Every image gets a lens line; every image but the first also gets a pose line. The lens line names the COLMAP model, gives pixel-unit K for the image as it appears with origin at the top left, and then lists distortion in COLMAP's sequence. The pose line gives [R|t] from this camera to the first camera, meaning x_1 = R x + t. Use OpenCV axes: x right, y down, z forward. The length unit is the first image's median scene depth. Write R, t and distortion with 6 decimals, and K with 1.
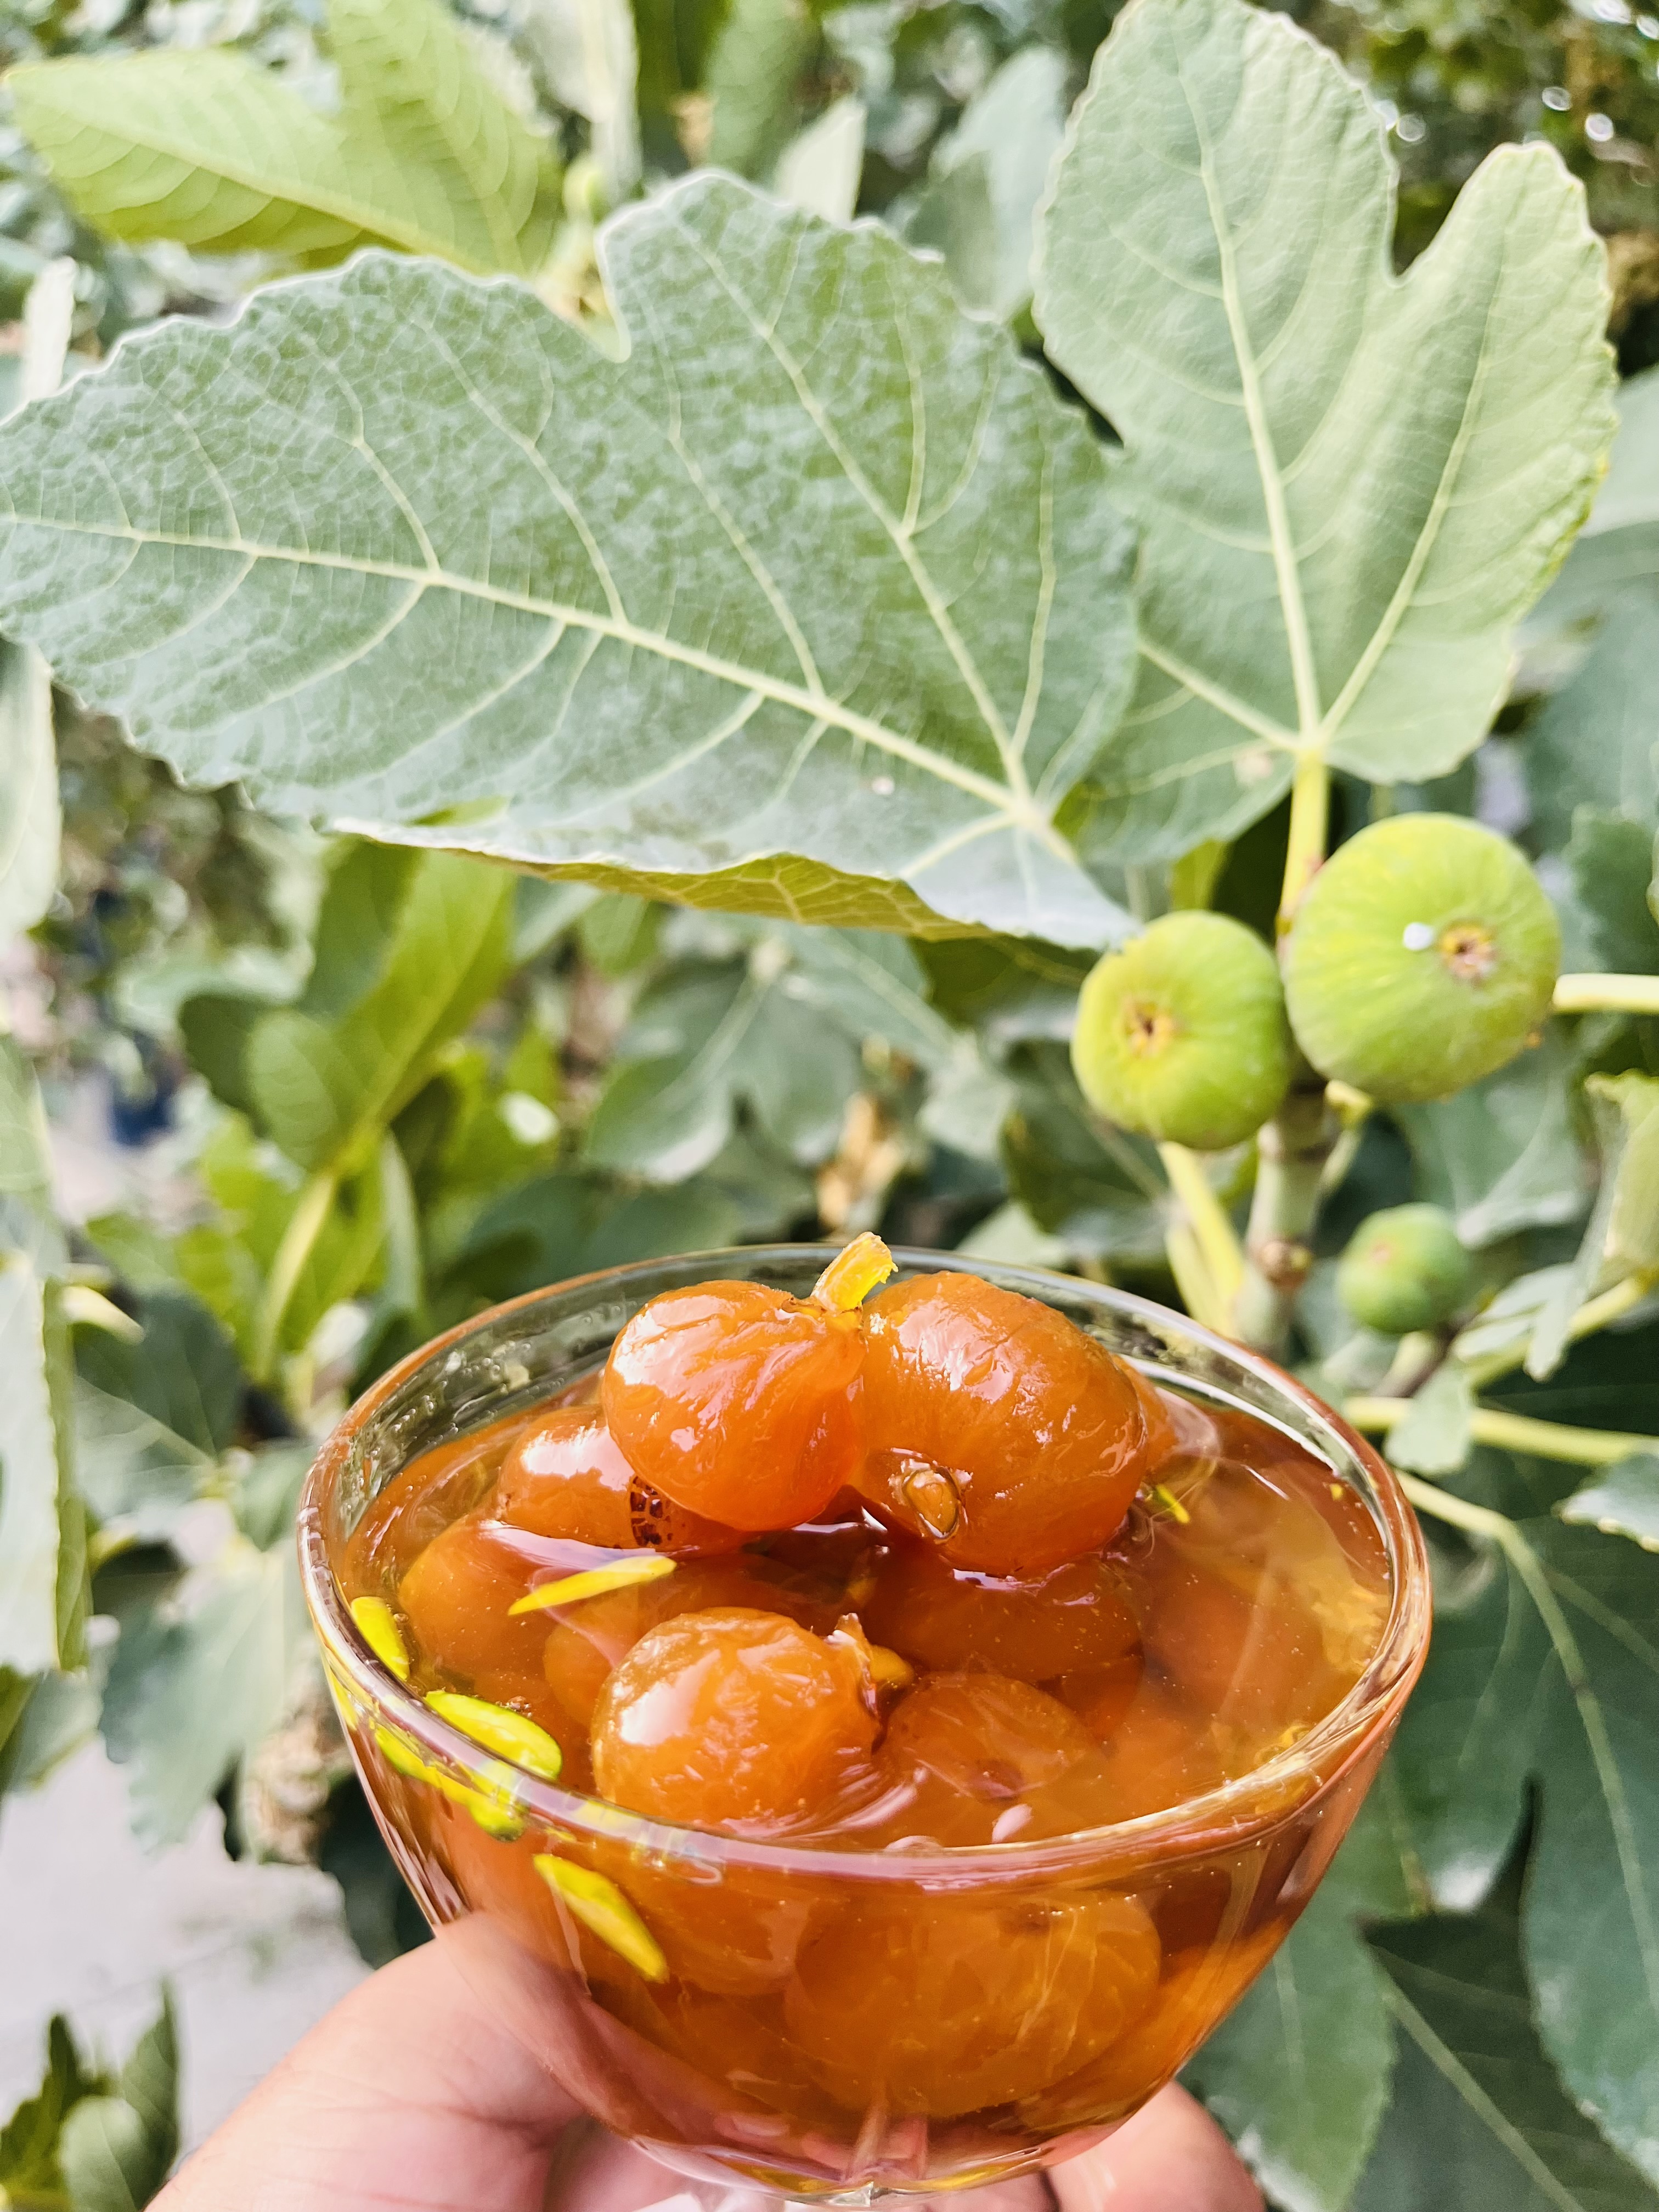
lens RADIAL K [[1678.0, 0, 962.3], [0, 1678.0, 1105.9], [0, 0, 1]] dist [0.017808, -0.043320]
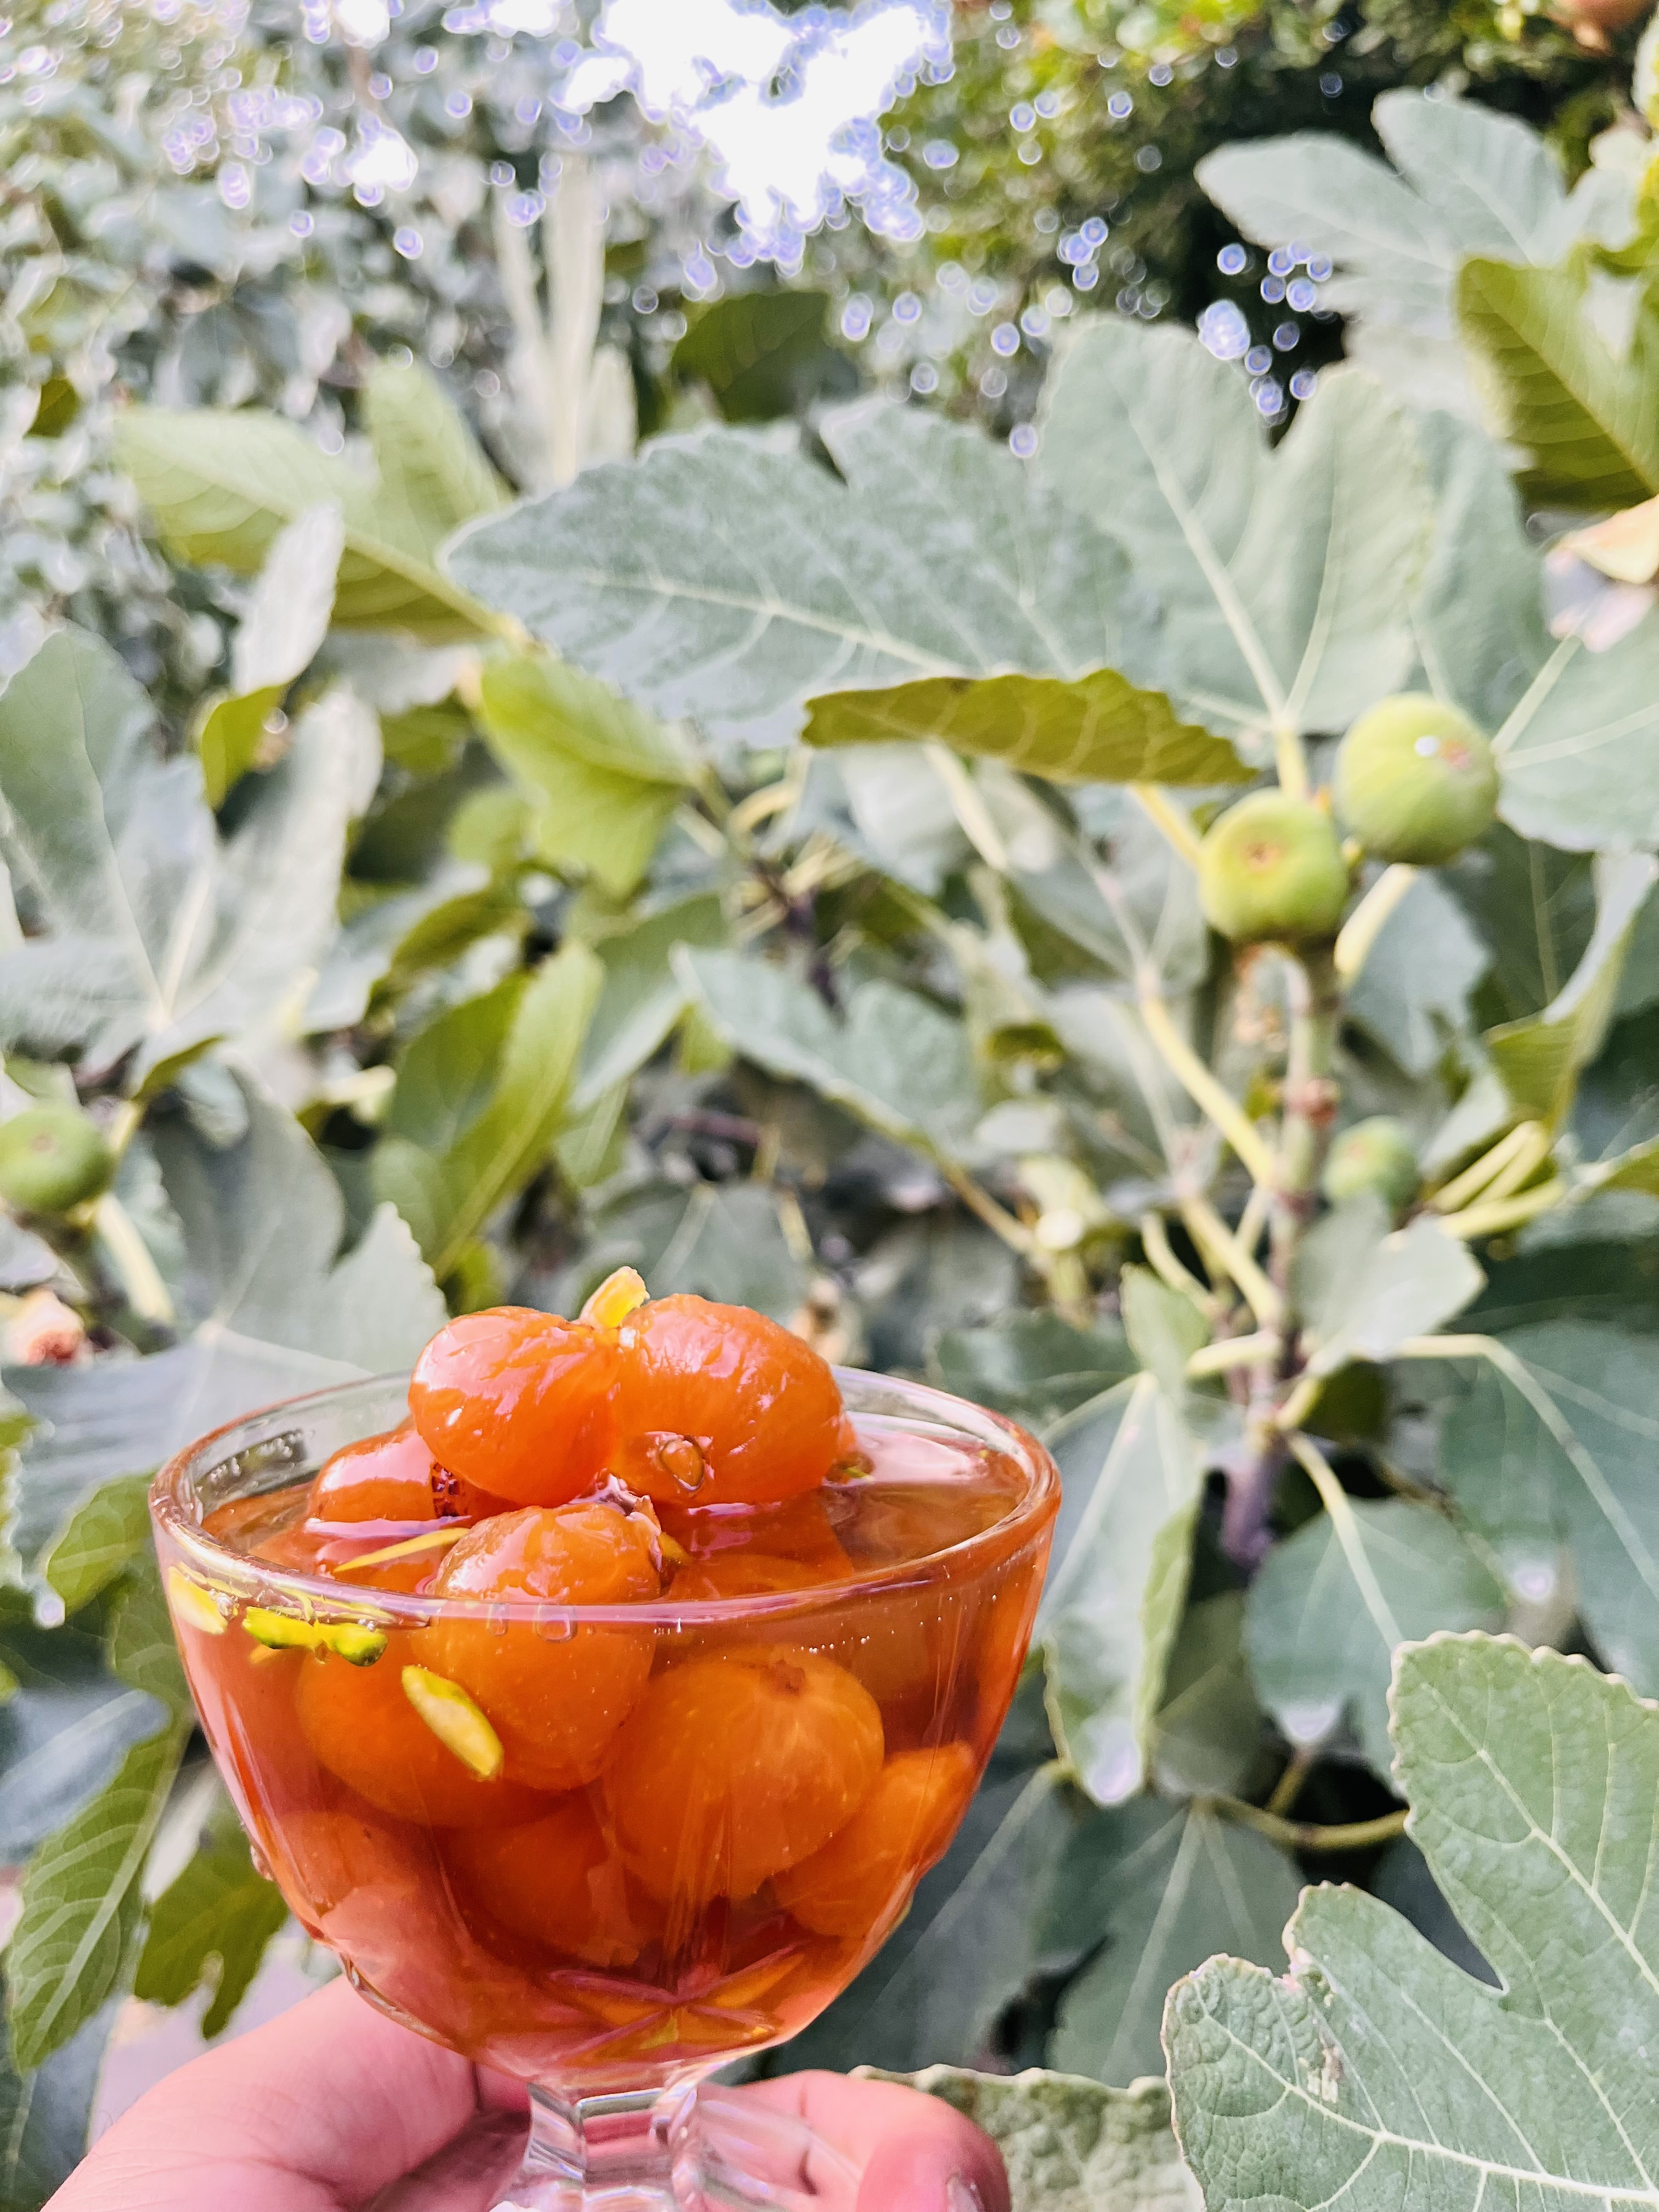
lens RADIAL K [[1678.0, 0, 962.3], [0, 1678.0, 1105.9], [0, 0, 1]] dist [0.017808, -0.043320]
pose [[0.959153, -0.133340, 0.249492, -0.590900], [0.207176, 0.931632, -0.298562, 0.596812], [-0.192624, 0.338055, 0.921203, -0.286083]]
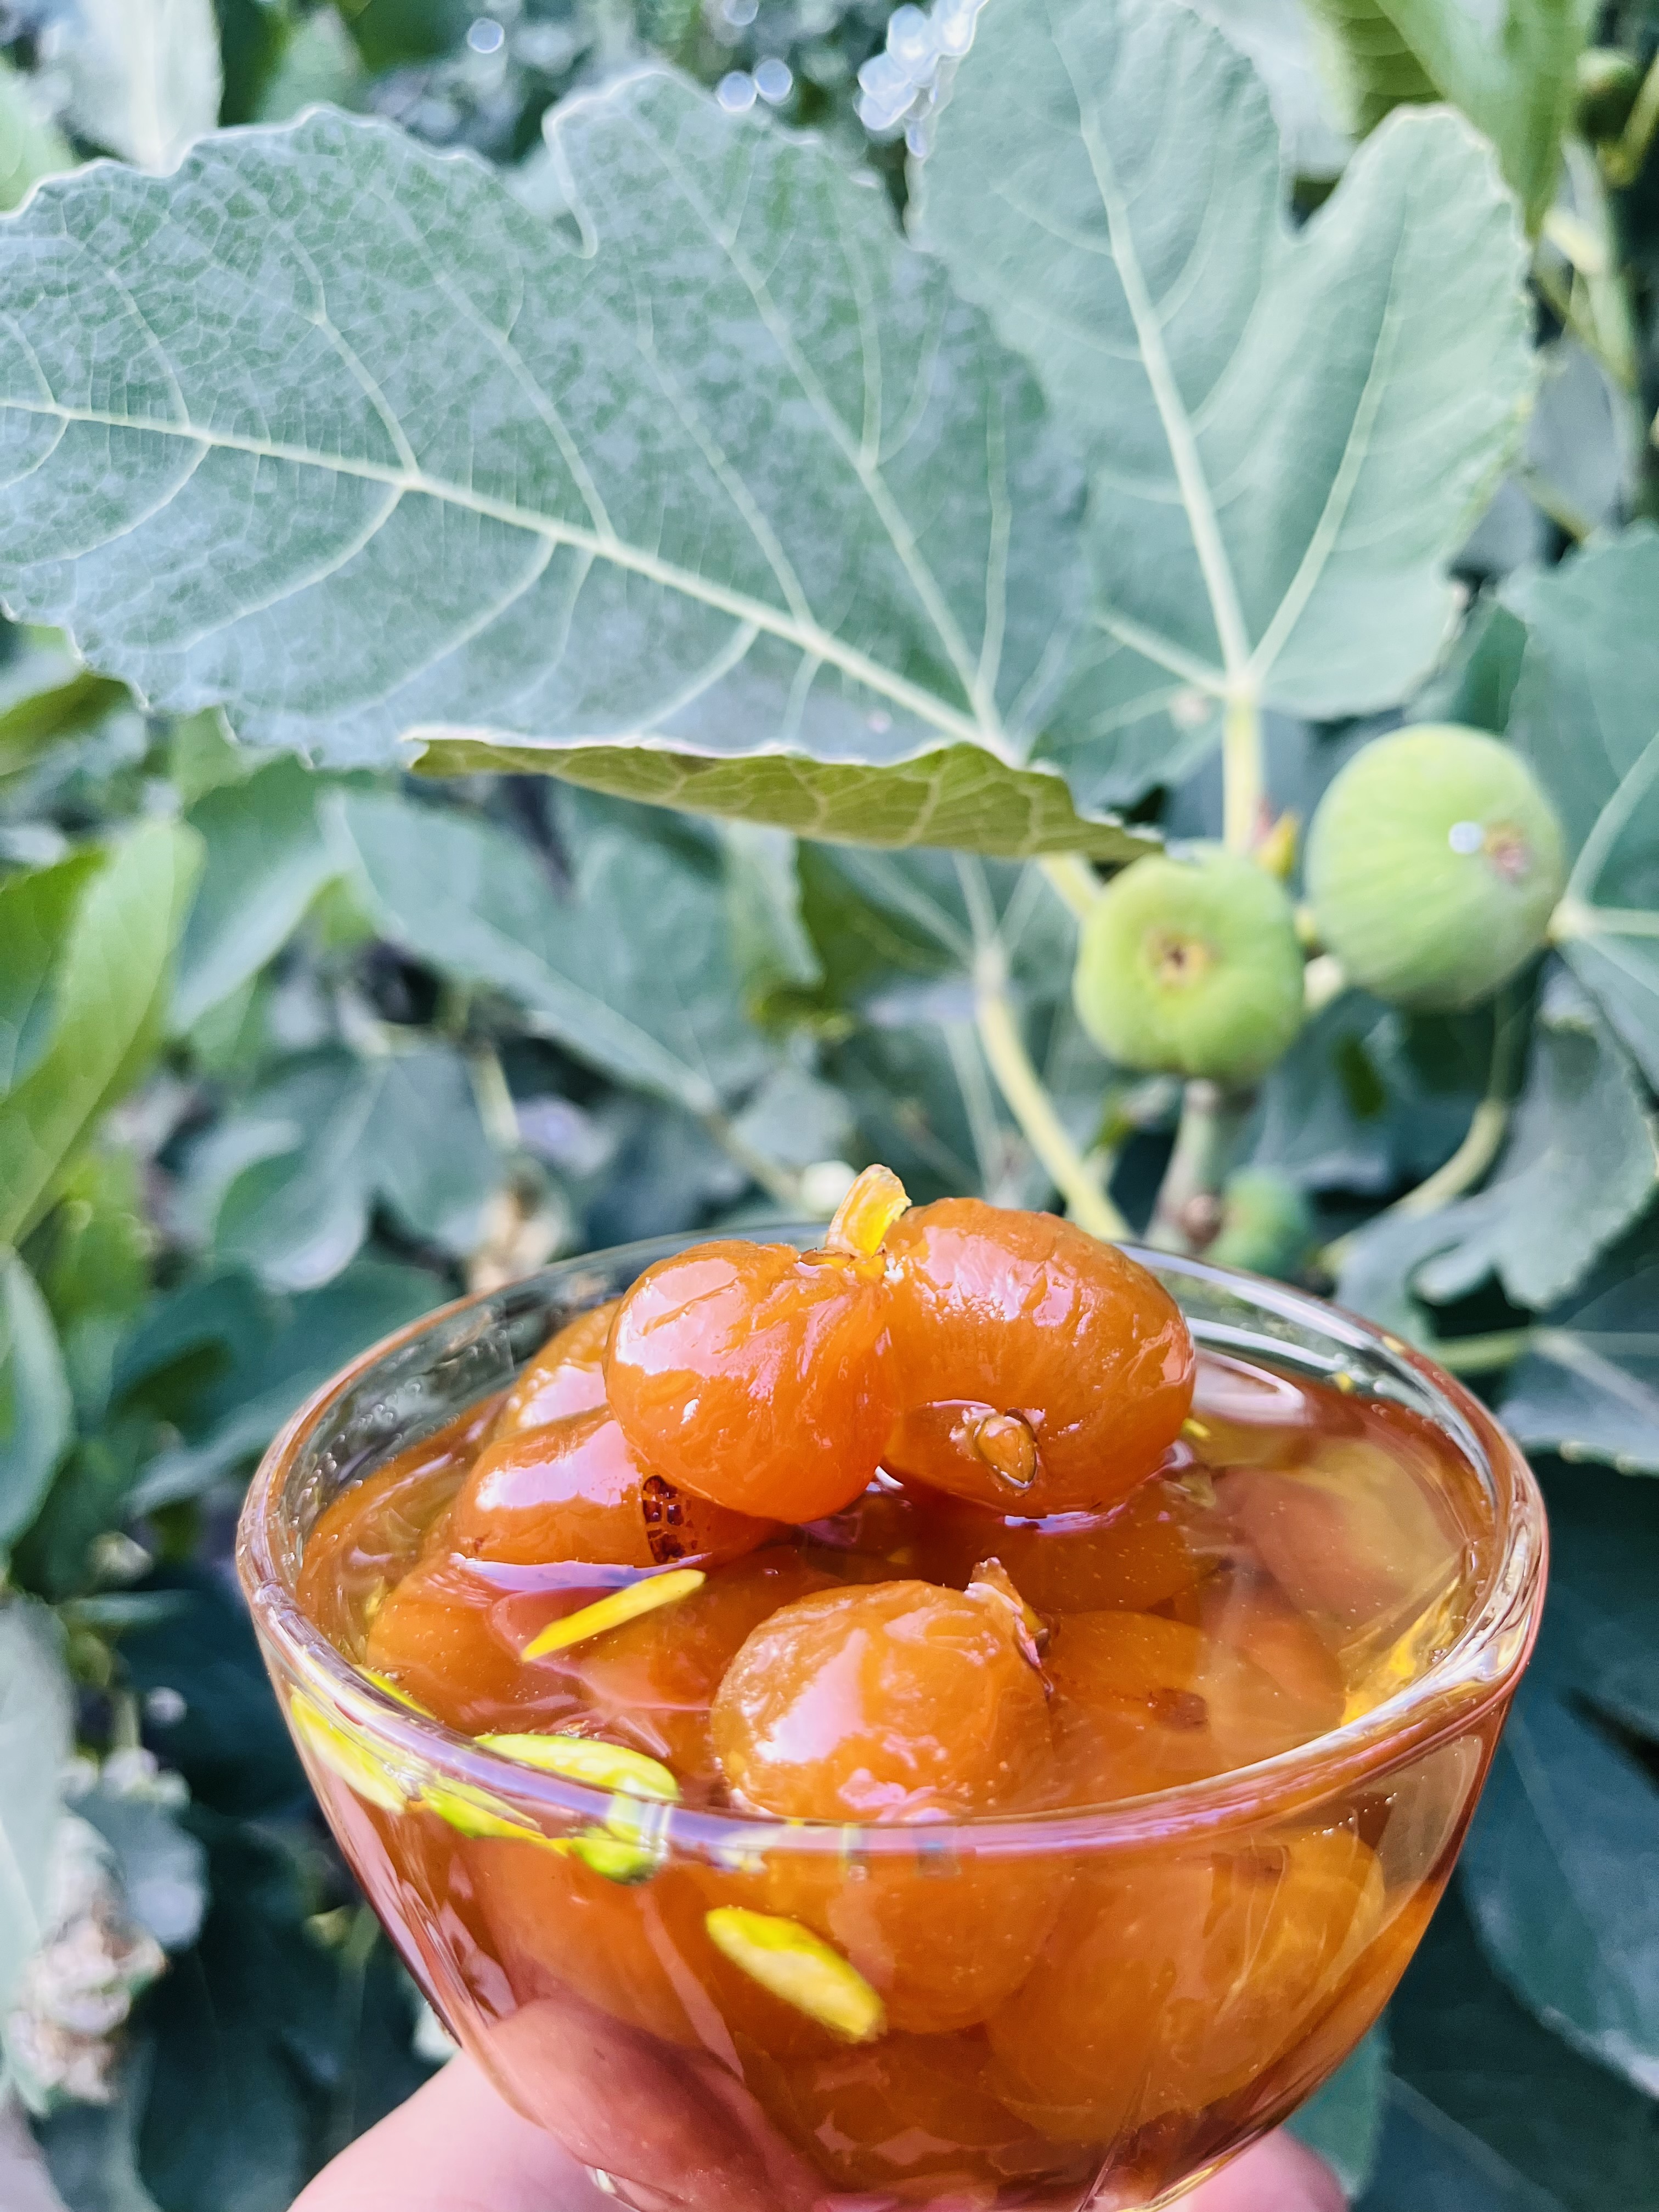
lens RADIAL K [[1657.1, 0, 895.8], [0, 1657.1, 1104.4], [0, 0, 1]] dist [0.045246, -0.094251]
pose [[0.954314, -0.087232, 0.285789, -0.349333], [0.105416, 0.993228, -0.048845, 0.072260], [-0.279592, 0.076741, 0.957047, 0.135714]]
